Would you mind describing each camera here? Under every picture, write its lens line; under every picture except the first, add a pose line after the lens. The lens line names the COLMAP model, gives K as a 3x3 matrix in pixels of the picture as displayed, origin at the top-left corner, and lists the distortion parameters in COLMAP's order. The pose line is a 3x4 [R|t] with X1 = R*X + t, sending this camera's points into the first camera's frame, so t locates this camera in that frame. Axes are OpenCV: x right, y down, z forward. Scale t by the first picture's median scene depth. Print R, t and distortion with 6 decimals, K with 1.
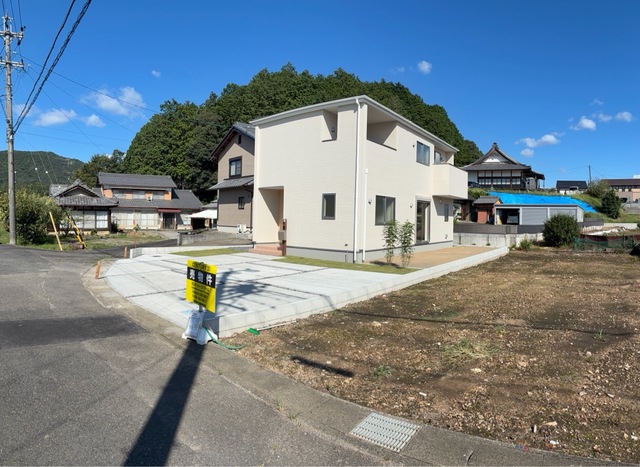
lens RADIAL K [[372.5, 0, 232.3], [0, 372.5, 267.9], [0, 0, 1]] dist [-0.087616, -0.002477]
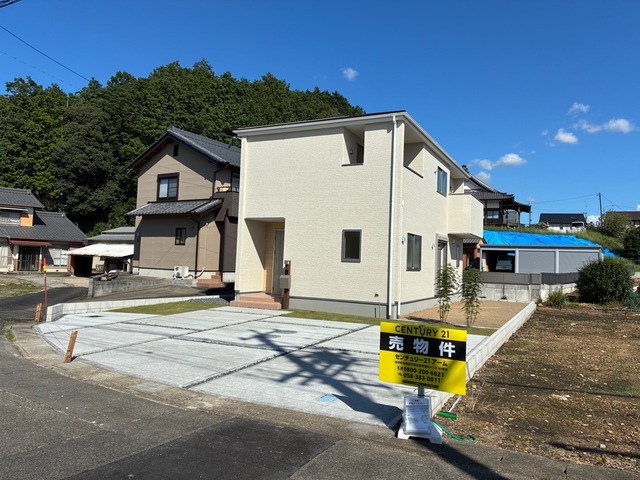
lens RADIAL K [[492.2, 0, 308.8], [0, 492.2, 223.4], [0, 0, 1]] dist [0.061860, -0.030418]
pose [[0.914865, 0.053633, 0.400181, -0.114063], [0.028900, 0.979898, -0.197397, -0.003937], [-0.402723, 0.192157, 0.894924, 0.038156]]
